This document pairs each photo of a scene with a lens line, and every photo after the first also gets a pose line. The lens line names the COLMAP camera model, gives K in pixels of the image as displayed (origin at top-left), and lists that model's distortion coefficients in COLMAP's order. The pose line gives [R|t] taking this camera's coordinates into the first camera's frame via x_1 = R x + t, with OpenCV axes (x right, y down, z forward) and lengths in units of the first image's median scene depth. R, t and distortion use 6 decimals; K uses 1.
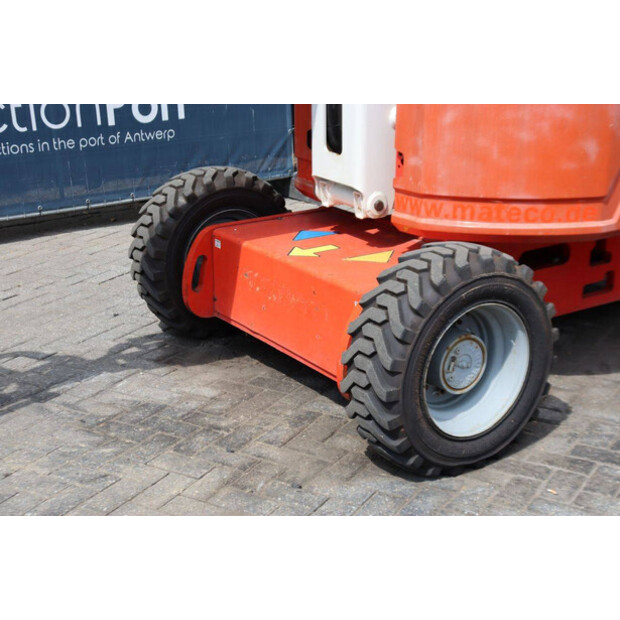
lens RADIAL K [[1124.1, 0, 310.0], [0, 1124.1, 310.0], [0, 0, 1]] dist [0.005025, 1.941123]
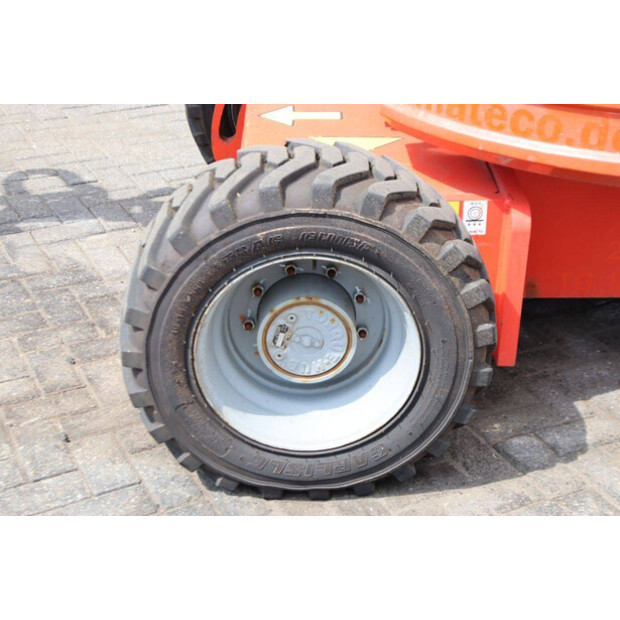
lens RADIAL K [[1124.1, 0, 310.0], [0, 1124.1, 310.0], [0, 0, 1]] dist [0.005025, 1.941123]
pose [[0.822306, 0.269831, -0.501003, 0.449077], [-0.180475, 0.958640, 0.220087, -0.106888], [0.539668, -0.090560, 0.836993, 0.478757]]
